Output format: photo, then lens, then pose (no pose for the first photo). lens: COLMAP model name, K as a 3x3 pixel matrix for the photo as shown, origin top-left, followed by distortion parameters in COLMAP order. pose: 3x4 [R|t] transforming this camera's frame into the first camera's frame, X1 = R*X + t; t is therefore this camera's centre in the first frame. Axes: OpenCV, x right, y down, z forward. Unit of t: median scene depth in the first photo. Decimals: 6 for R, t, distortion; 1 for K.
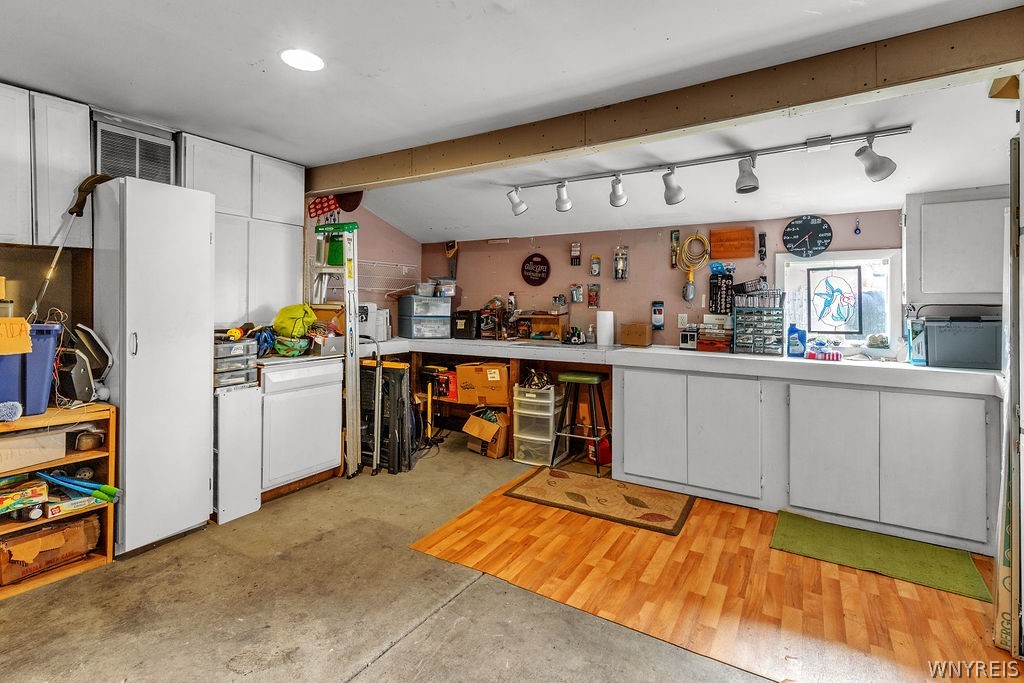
lens RADIAL K [[480.4, 0, 513.0], [0, 480.4, 298.0], [0, 0, 1]] dist [0.002564, -0.000385]
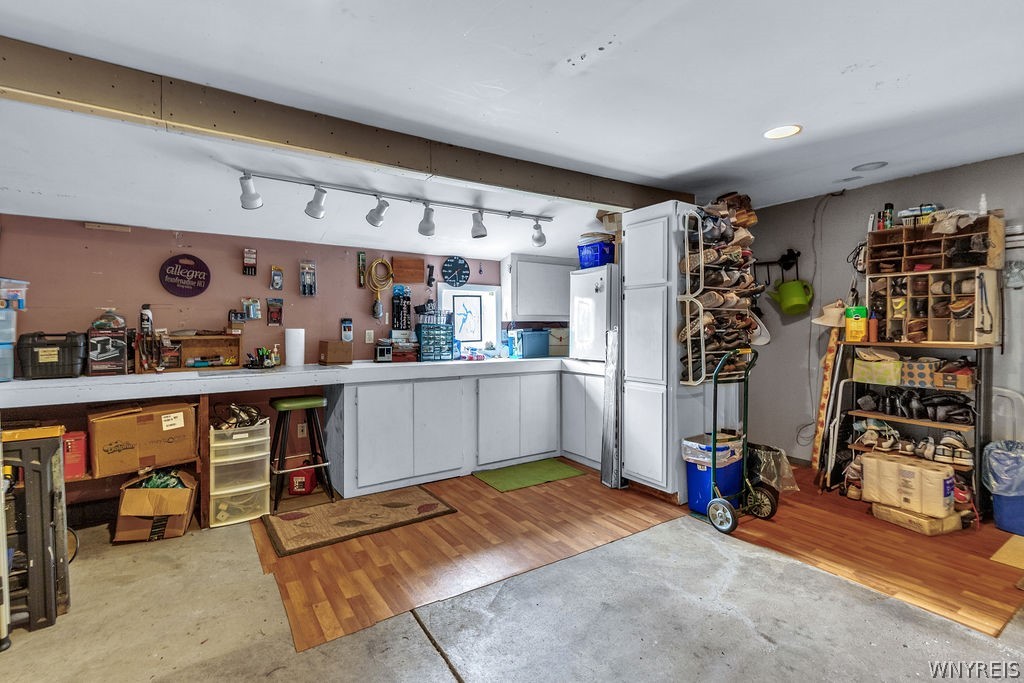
lens RADIAL K [[469.7, 0, 509.5], [0, 469.7, 320.6], [0, 0, 1]] dist [0.000832, -0.000073]
pose [[0.423207, -0.000593, 0.906033, -0.511843], [-0.014144, 0.999874, 0.007261, -0.001144], [-0.905922, -0.015888, 0.423145, 0.284390]]
